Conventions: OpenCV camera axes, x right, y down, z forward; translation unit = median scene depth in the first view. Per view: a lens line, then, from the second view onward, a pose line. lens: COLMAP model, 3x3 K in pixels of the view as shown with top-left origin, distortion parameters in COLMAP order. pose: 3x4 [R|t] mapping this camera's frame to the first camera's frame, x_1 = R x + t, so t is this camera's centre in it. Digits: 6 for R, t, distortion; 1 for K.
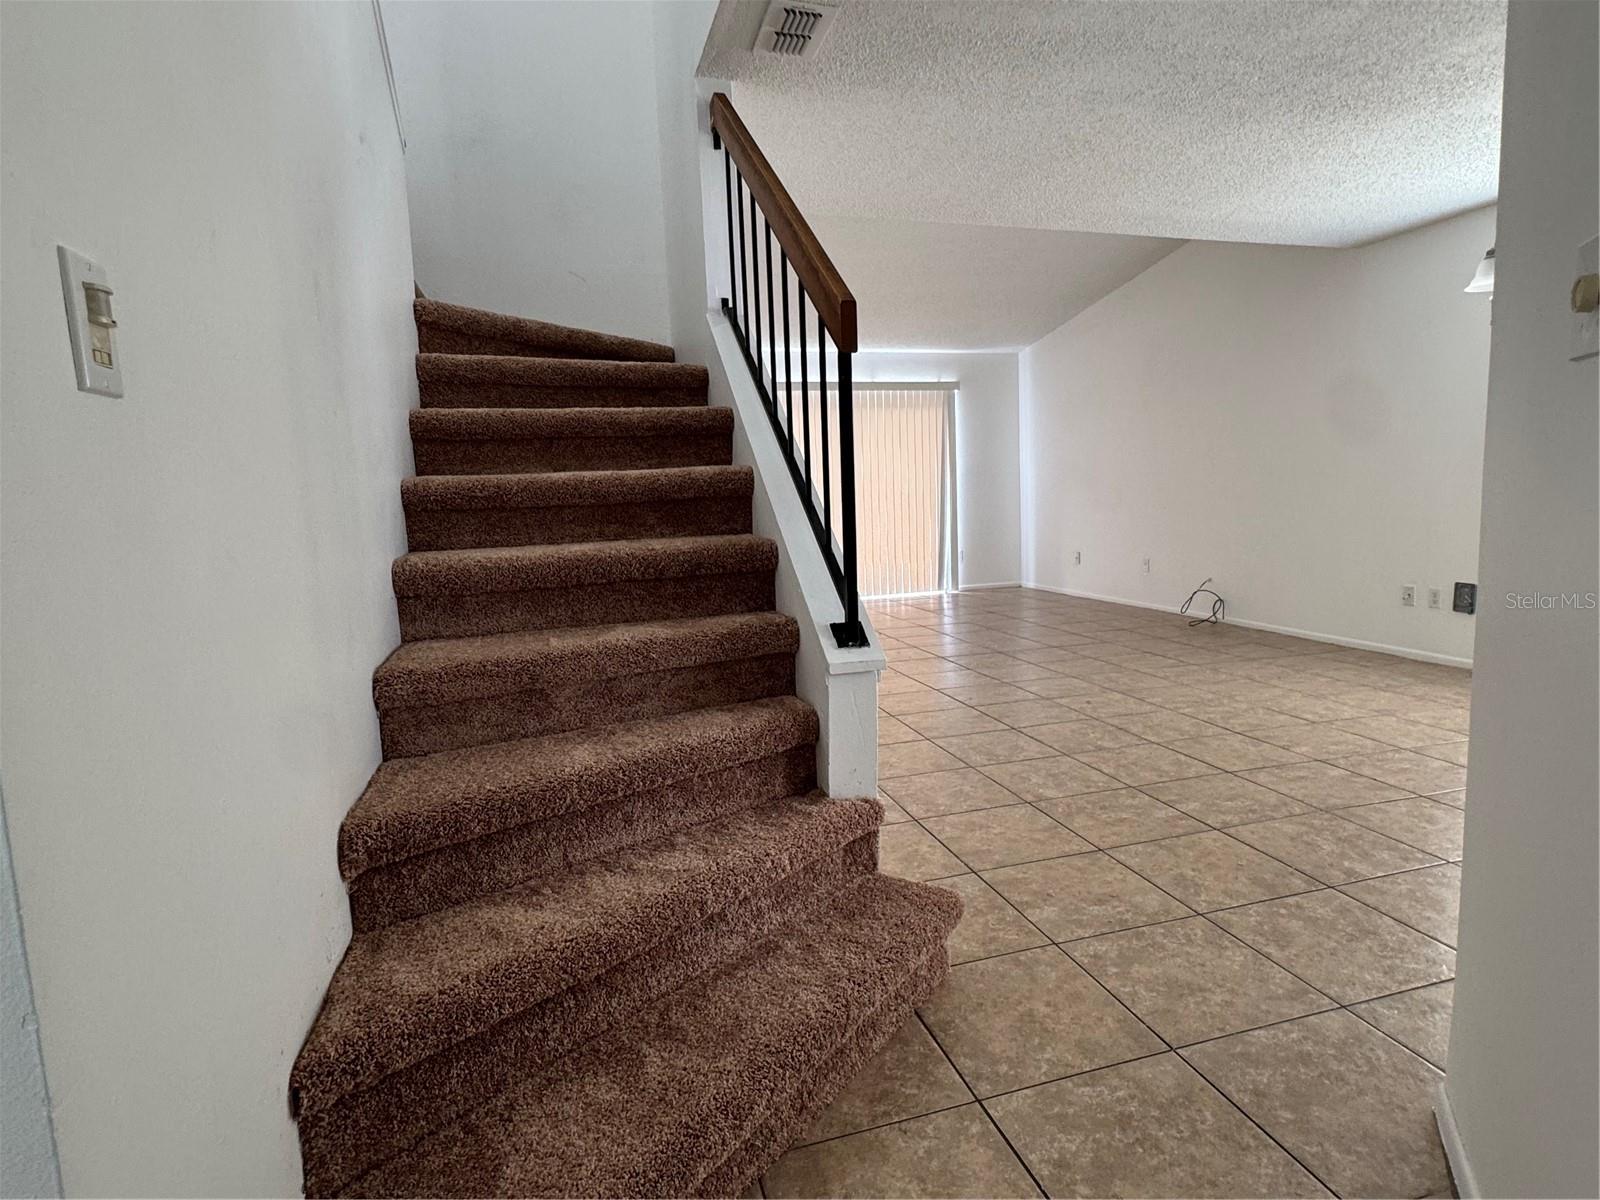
lens RADIAL K [[870.5, 0, 806.5], [0, 870.5, 596.2], [0, 0, 1]] dist [0.001879, 0.001772]
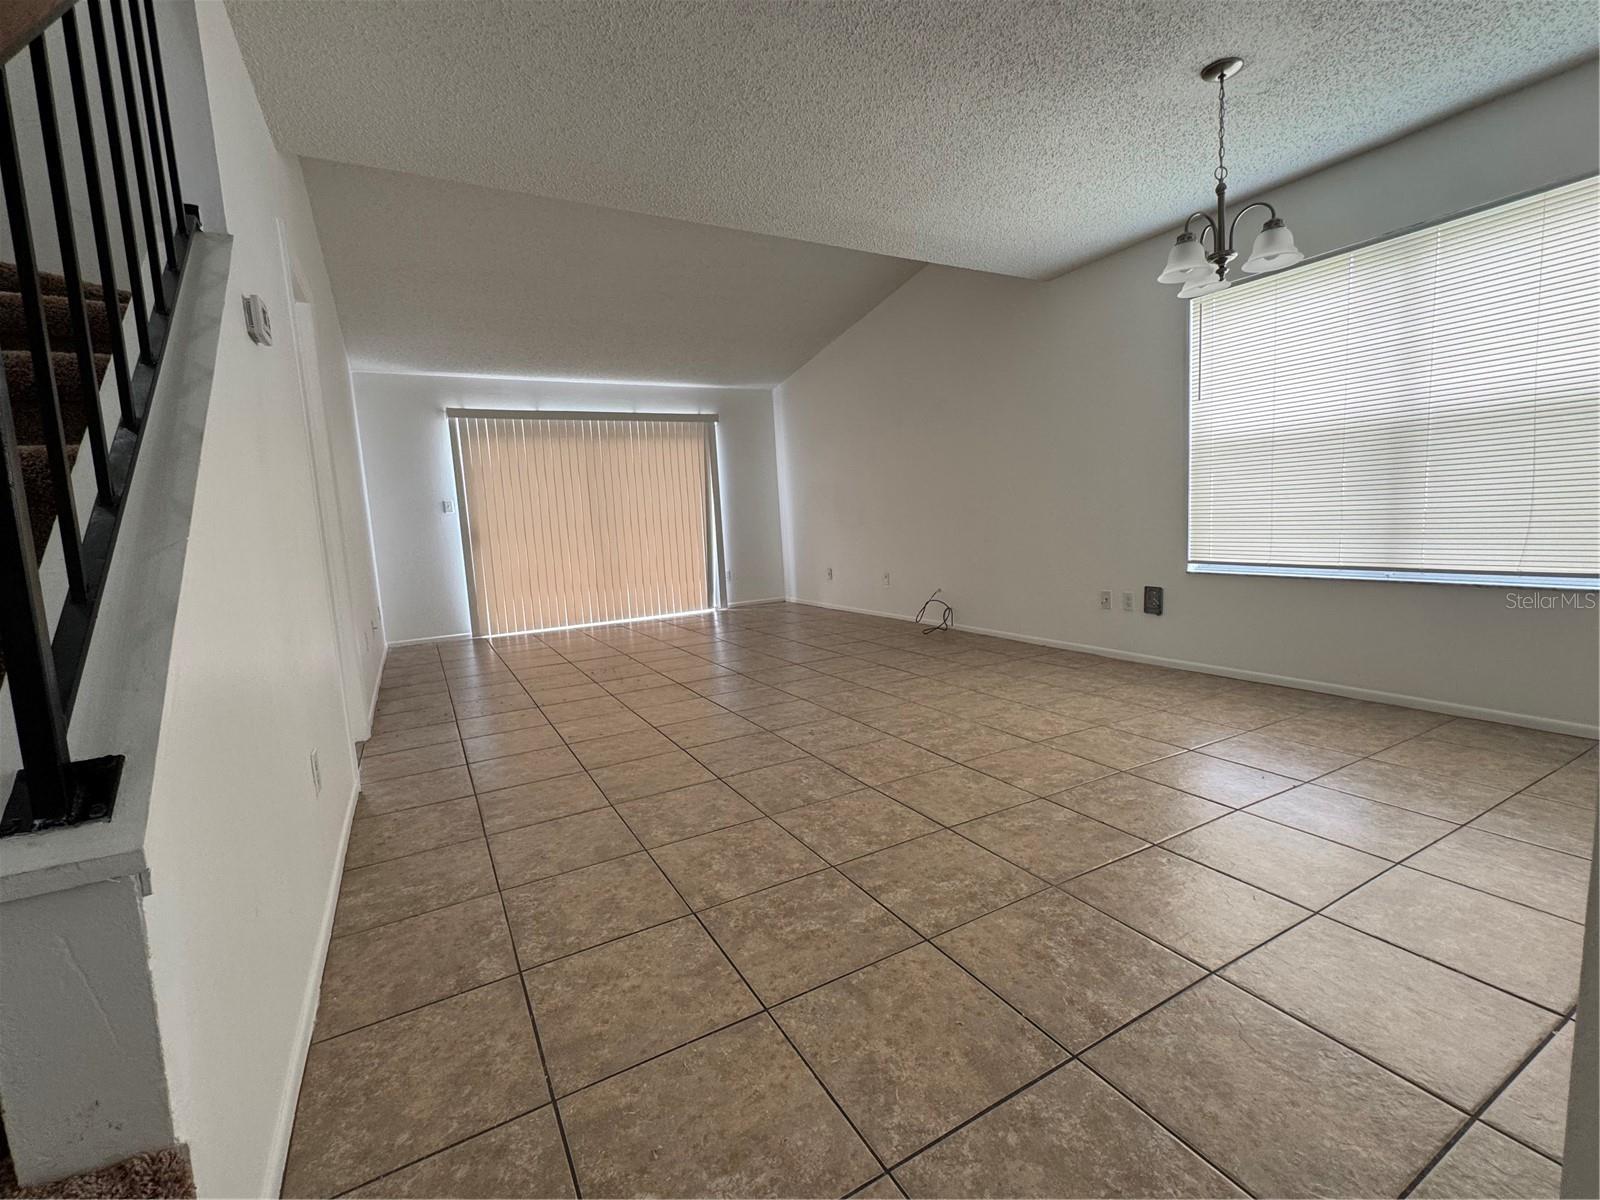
lens RADIAL K [[702.7, 0, 795.7], [0, 702.7, 599.1], [0, 0, 1]] dist [-0.002880, 0.000009]
pose [[0.976603, -0.043371, 0.210632, 0.175702], [0.045933, 0.998918, -0.007285, -0.017035], [-0.210088, 0.016789, 0.977538, 0.306794]]
